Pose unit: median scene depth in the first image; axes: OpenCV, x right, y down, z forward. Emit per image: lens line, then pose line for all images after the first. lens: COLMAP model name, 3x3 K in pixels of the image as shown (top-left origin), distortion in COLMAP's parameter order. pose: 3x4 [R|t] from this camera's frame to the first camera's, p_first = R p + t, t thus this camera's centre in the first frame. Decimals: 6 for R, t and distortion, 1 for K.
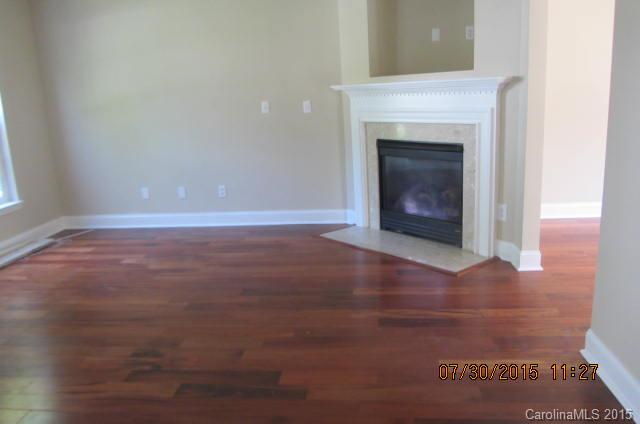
lens RADIAL K [[539.3, 0, 320.7], [0, 539.3, 212.0], [0, 0, 1]] dist [0.008359, -0.002079]
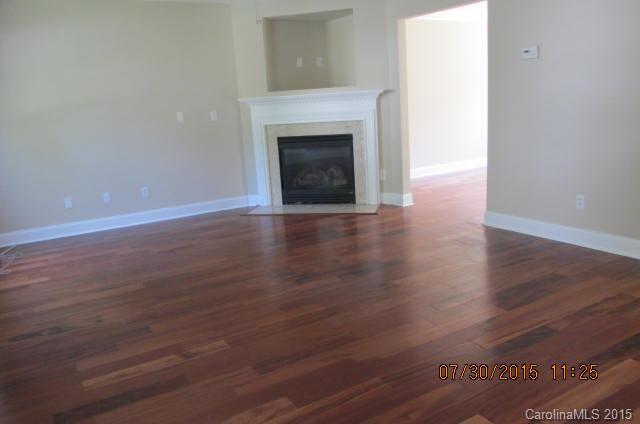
lens RADIAL K [[539.3, 0, 319.4], [0, 539.3, 211.9], [0, 0, 1]] dist [0.008359, -0.002079]
pose [[0.805052, -0.127228, 0.579401, -0.688518], [0.153419, 0.988154, 0.003816, 0.068036], [-0.573022, 0.085819, 0.815034, -0.163348]]
